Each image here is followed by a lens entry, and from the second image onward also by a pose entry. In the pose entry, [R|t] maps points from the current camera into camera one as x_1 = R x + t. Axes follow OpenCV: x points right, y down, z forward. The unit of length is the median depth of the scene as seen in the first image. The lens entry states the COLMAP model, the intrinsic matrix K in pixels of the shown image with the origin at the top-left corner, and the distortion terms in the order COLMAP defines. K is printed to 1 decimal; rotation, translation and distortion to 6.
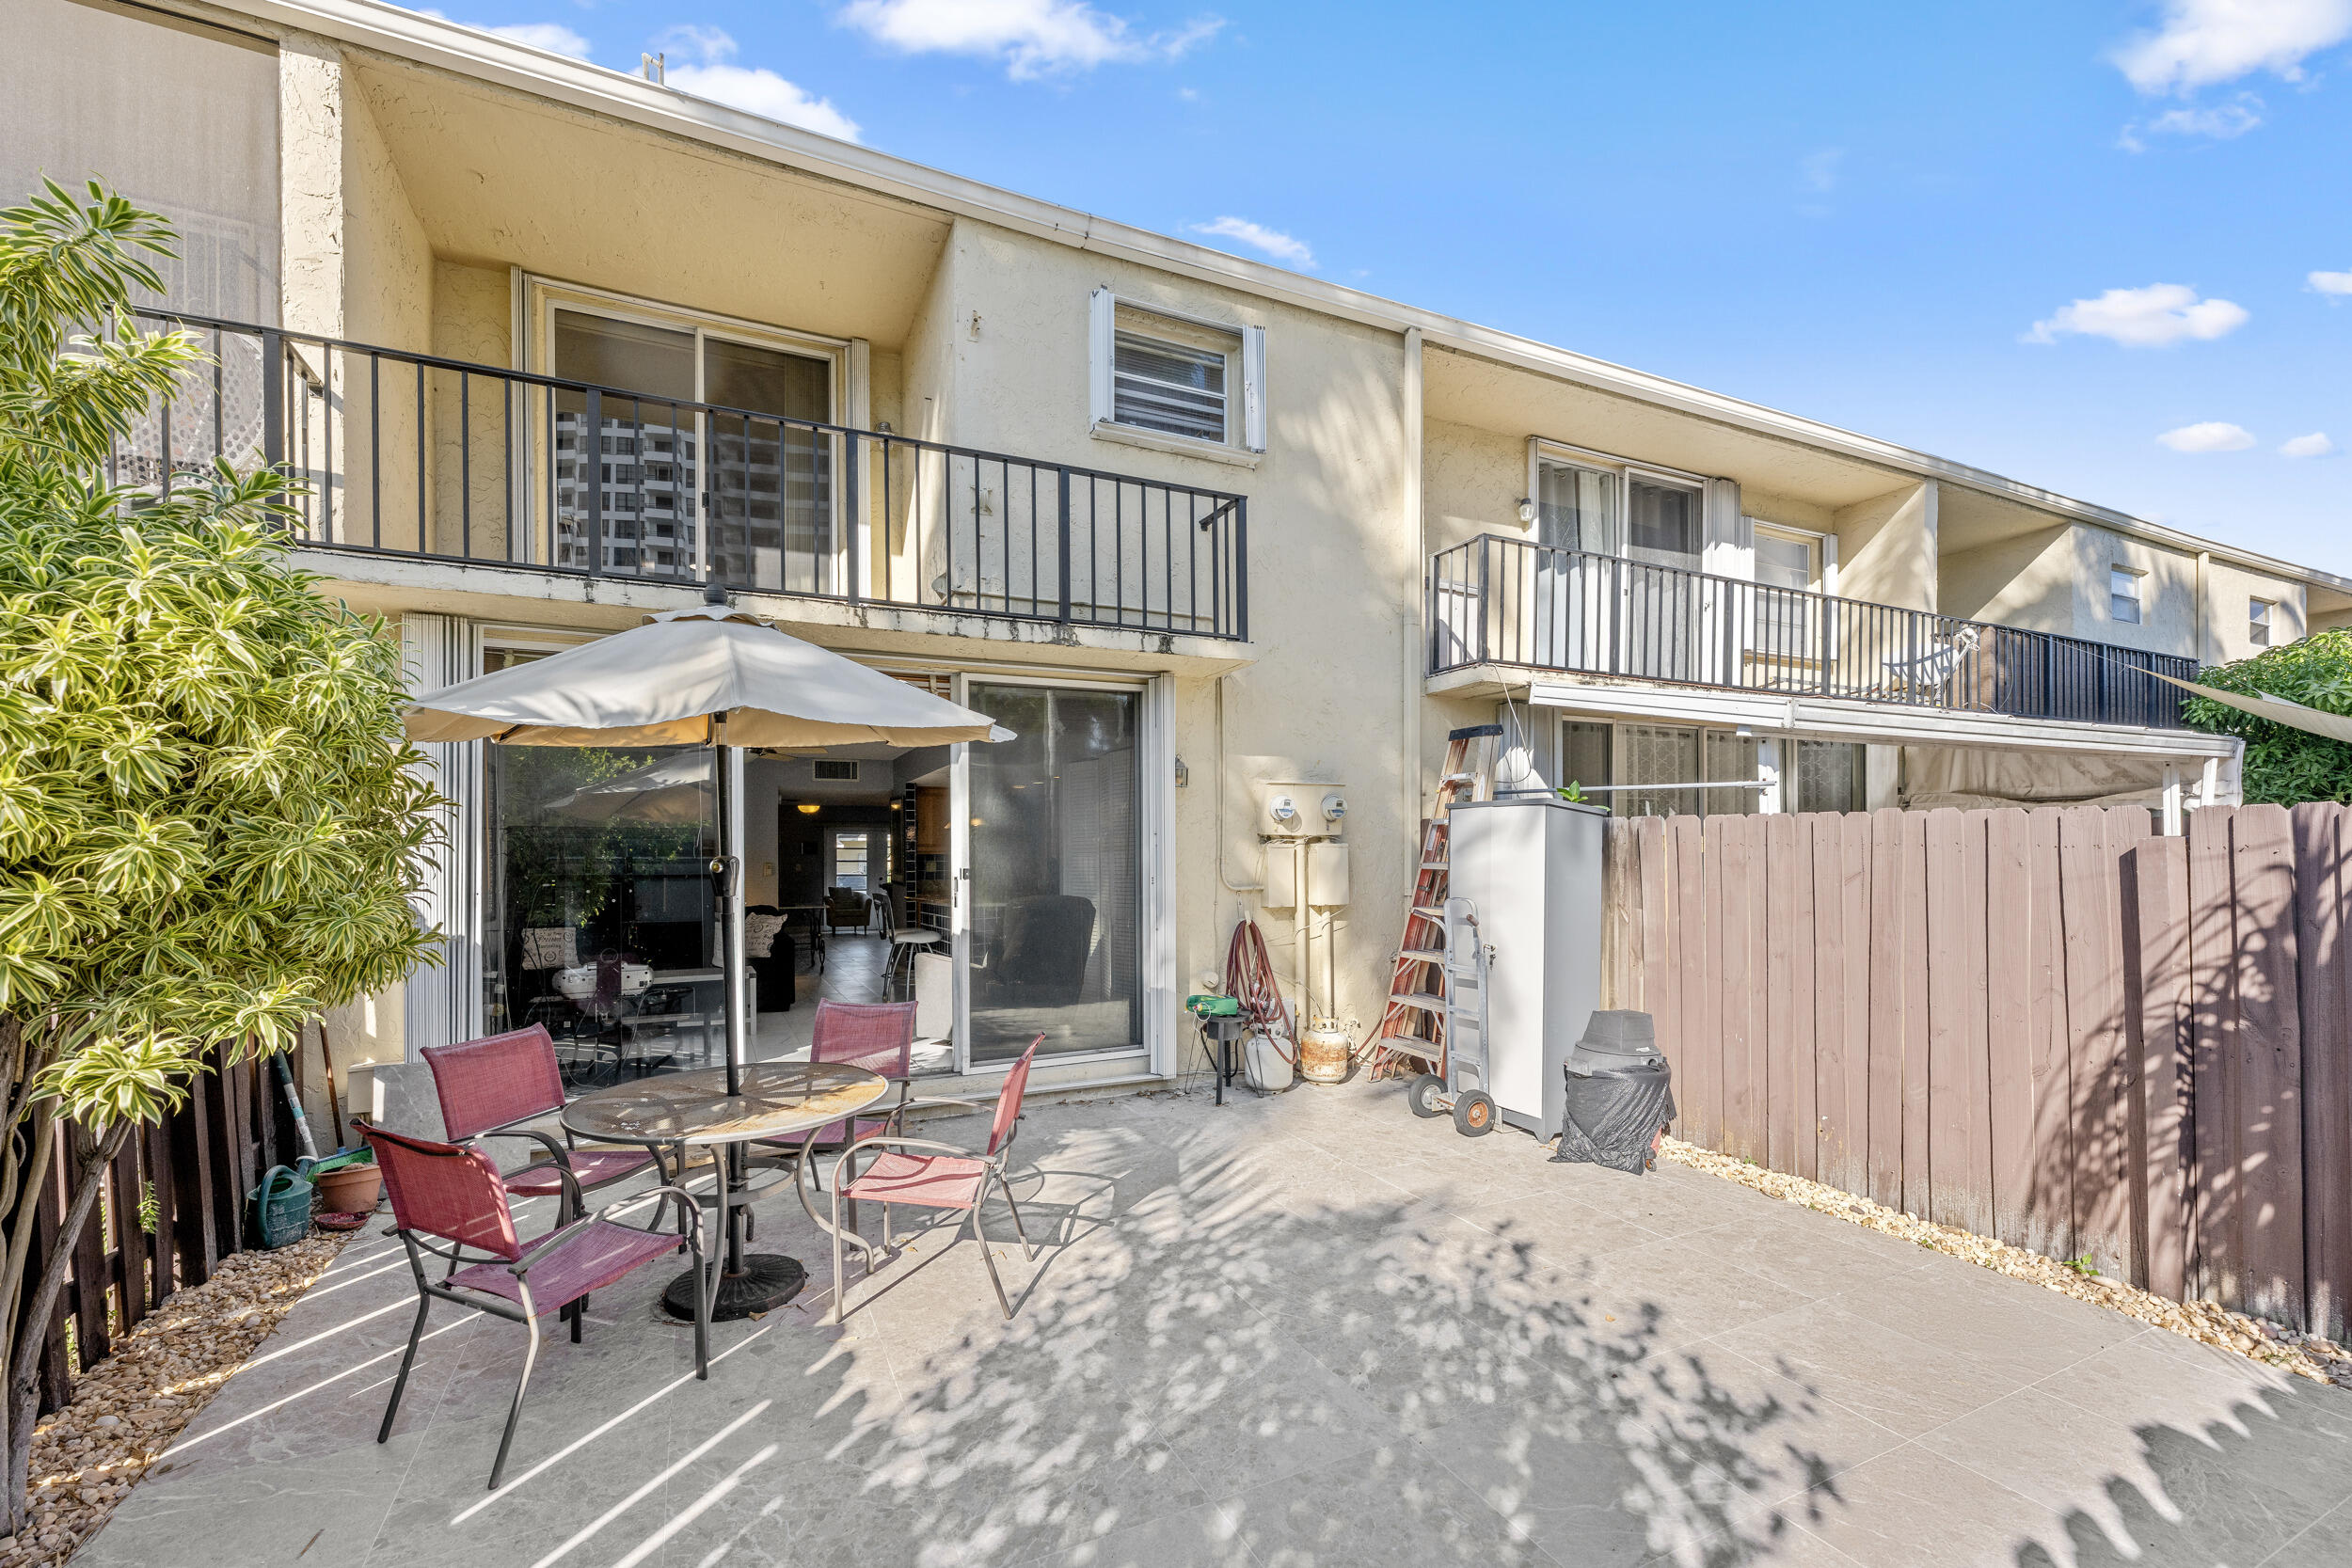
lens RADIAL K [[973.6, 0, 1164.9], [0, 973.6, 865.6], [0, 0, 1]] dist [-0.007282, -0.000015]
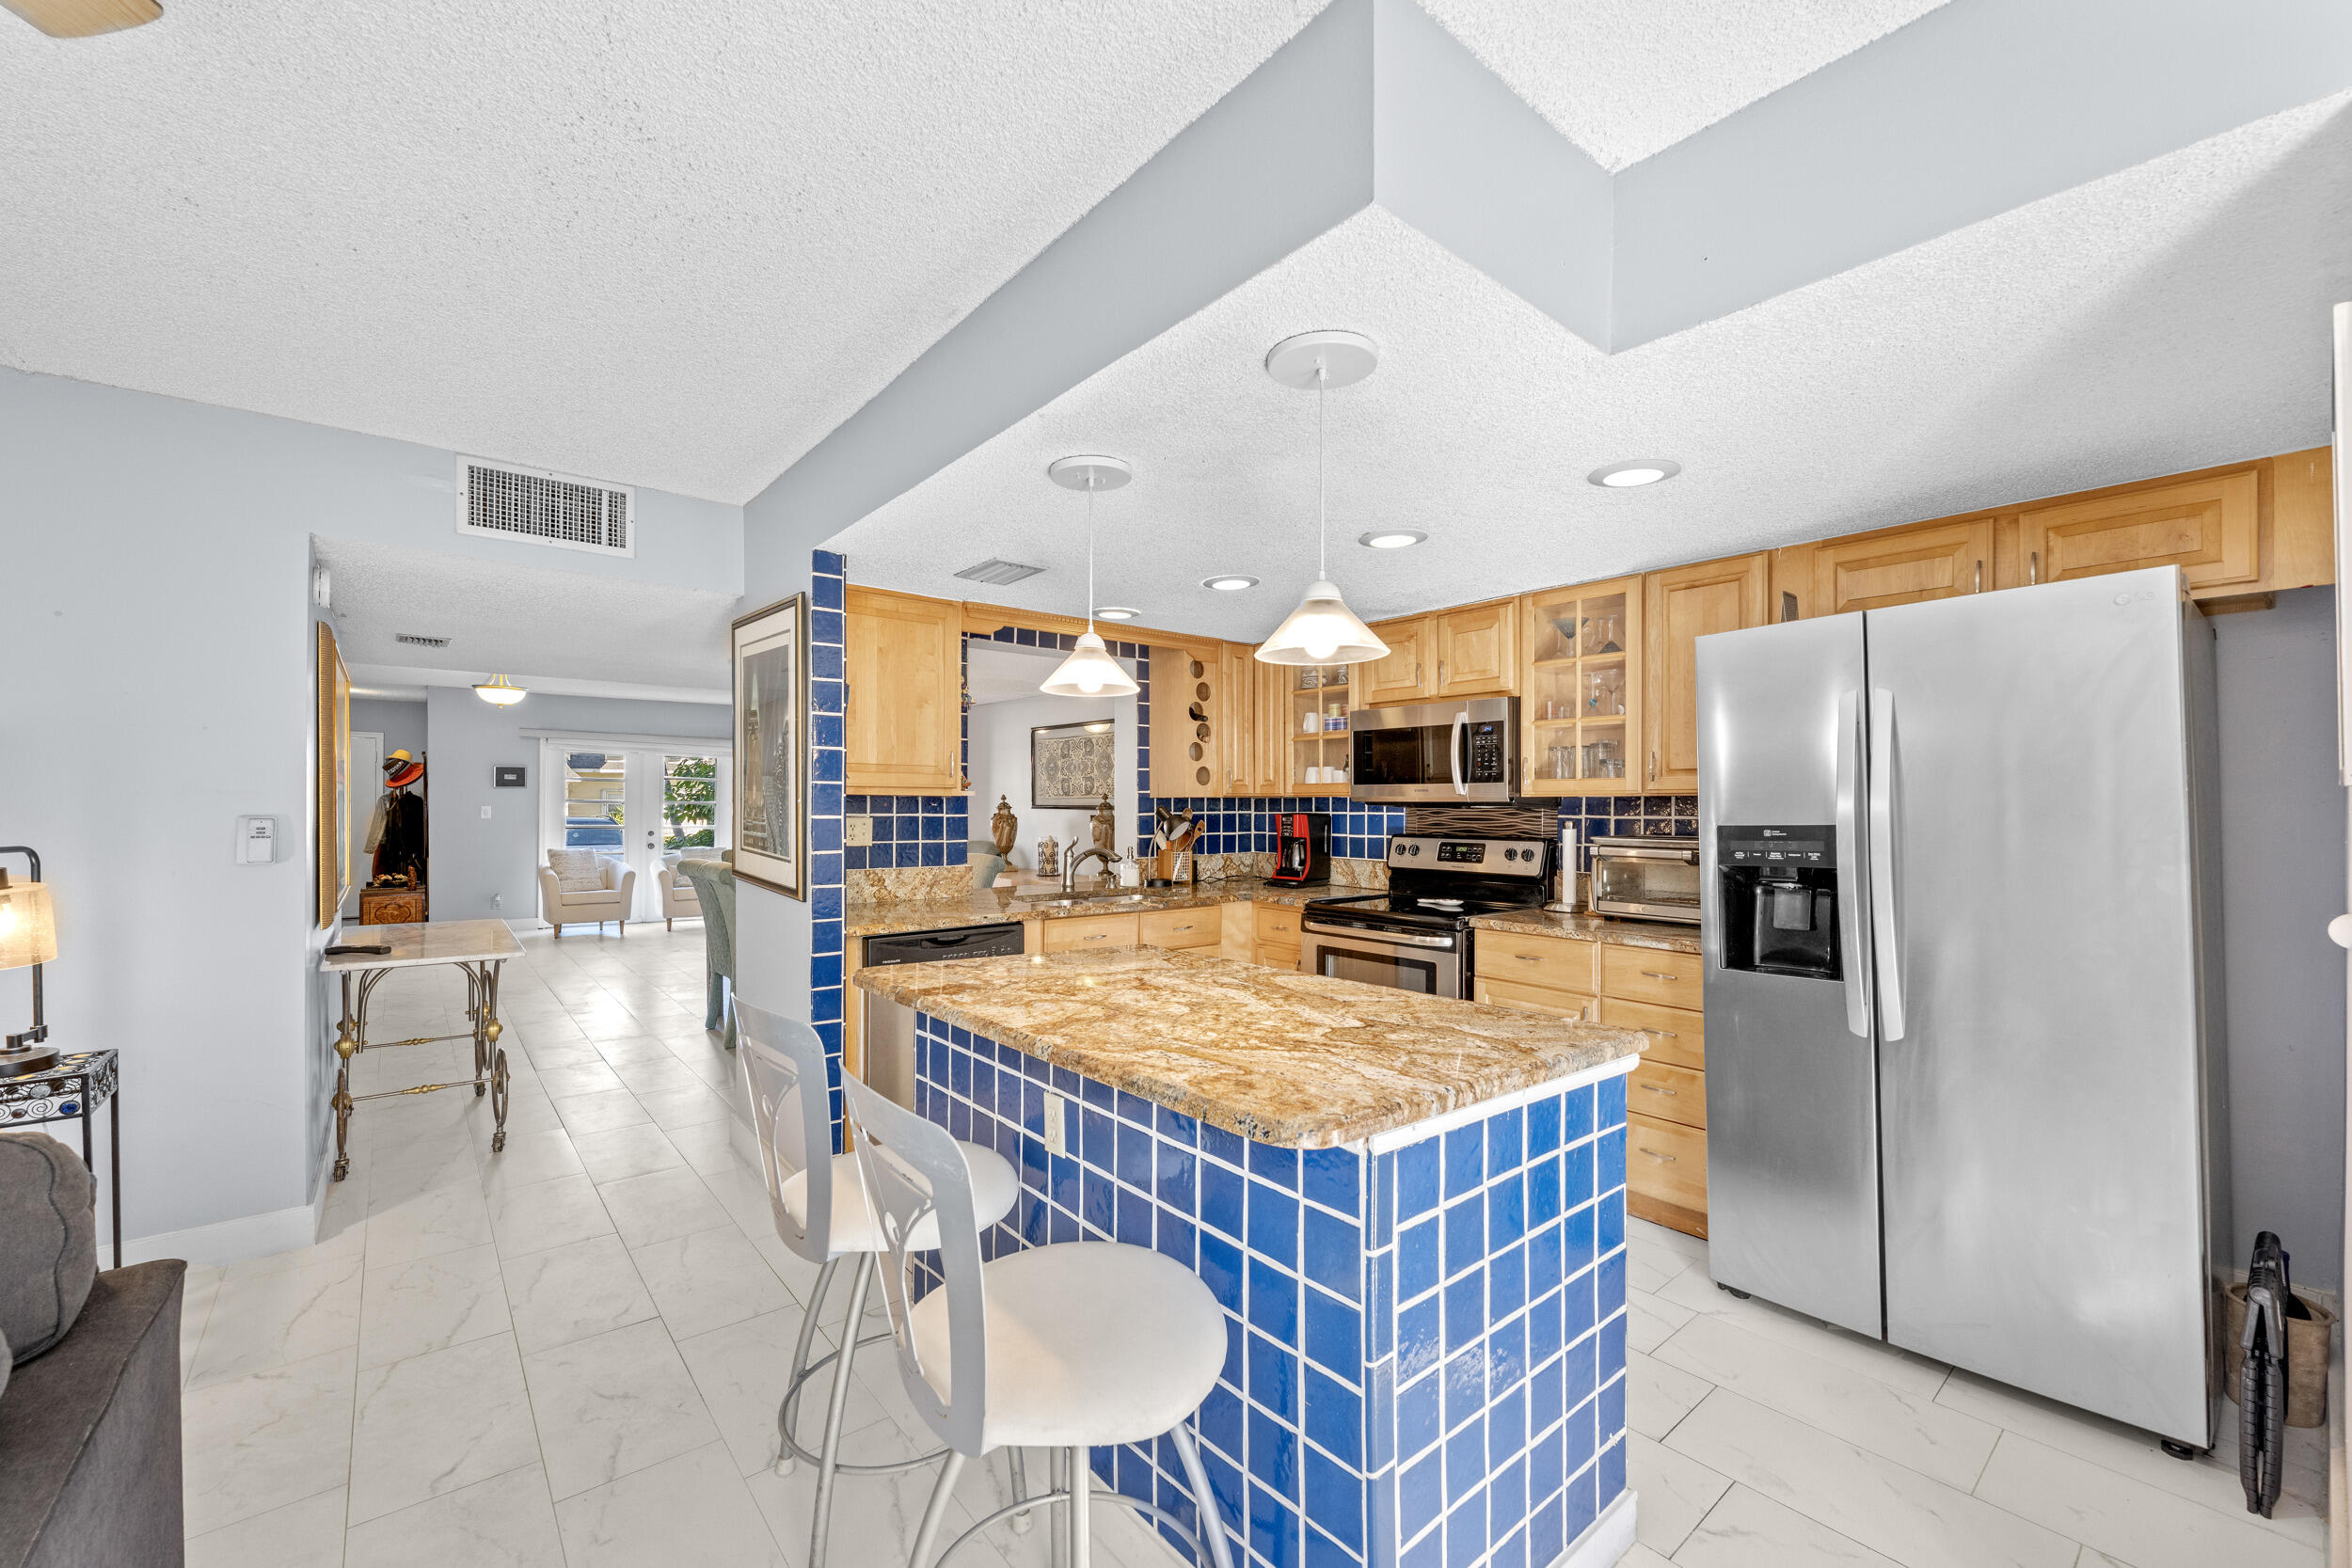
lens RADIAL K [[944.7, 0, 1174.4], [0, 944.7, 804.6], [0, 0, 1]] dist [-0.002048, -0.000121]
pose [[0.970631, 0.014568, 0.240133, -0.603629], [-0.013525, 0.999891, -0.005992, -0.019903], [-0.240194, 0.002568, 0.970722, 1.840368]]
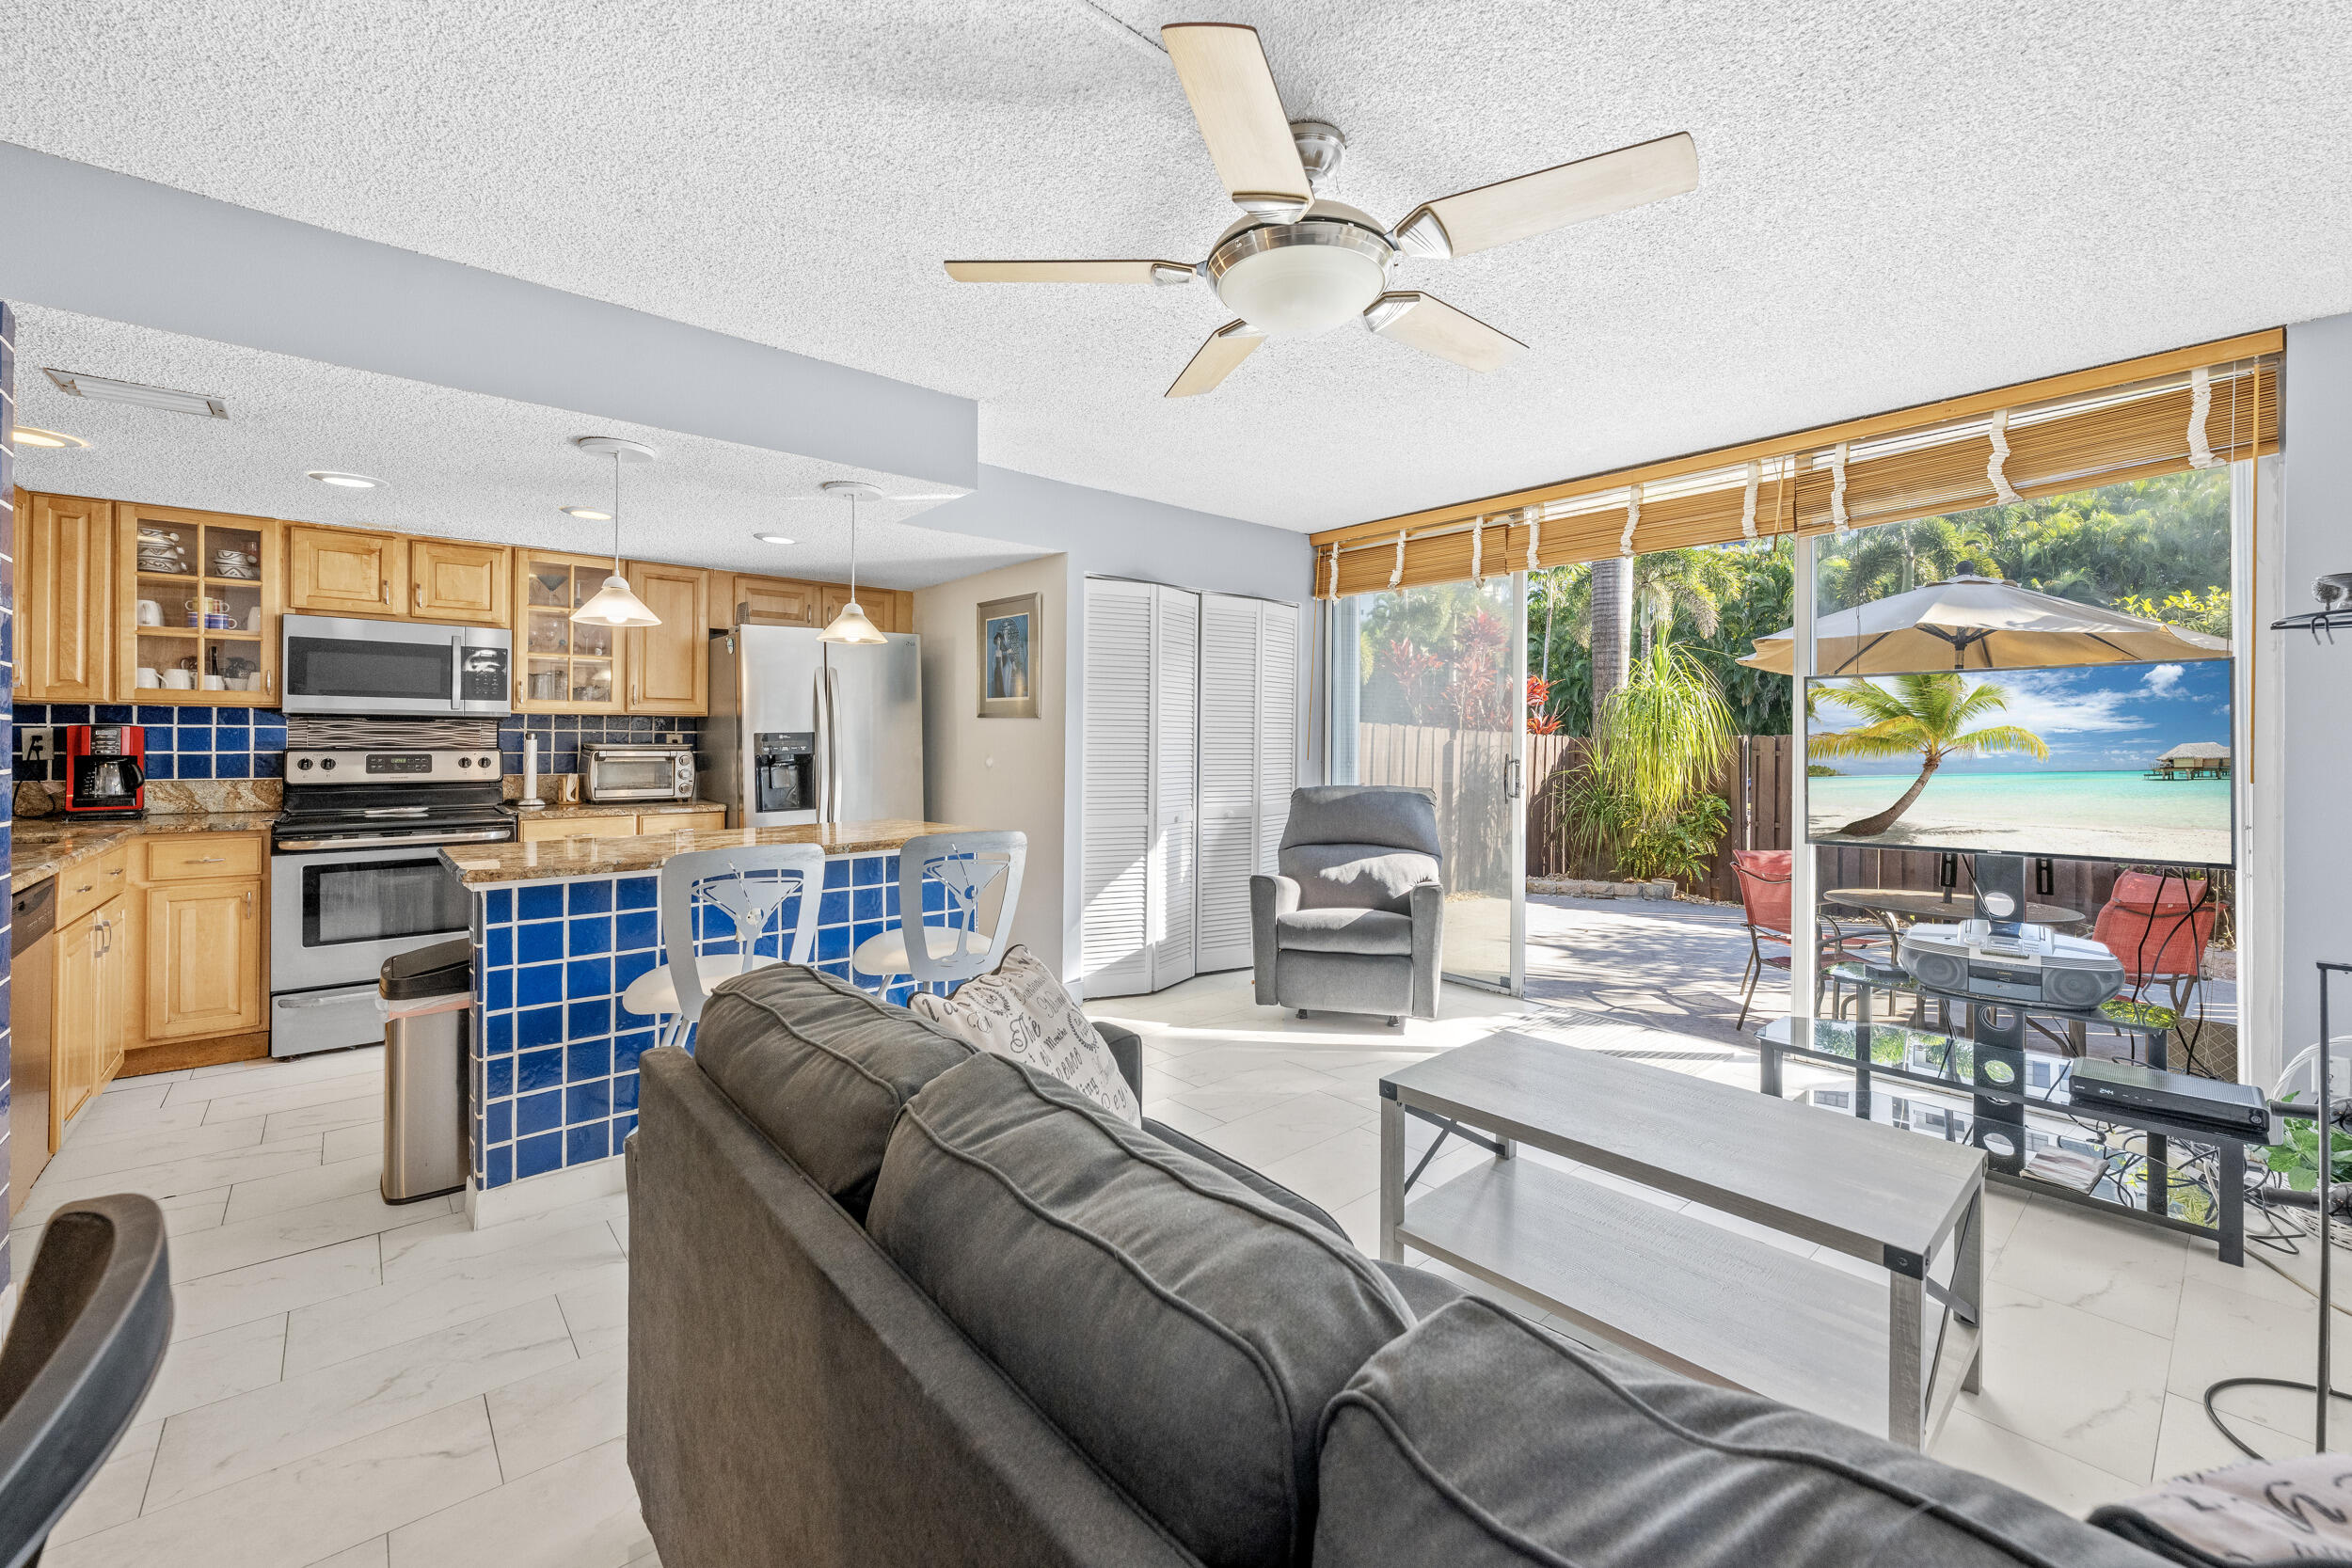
lens RADIAL K [[956.3, 0, 1178.0], [0, 956.3, 744.6], [0, 0, 1]] dist [-0.000416, 0.000016]
pose [[-0.259264, 0.007946, 0.965774, -1.340908], [0.001691, 0.999968, -0.007773, 0.009711], [-0.965805, -0.000383, -0.259269, 2.180457]]
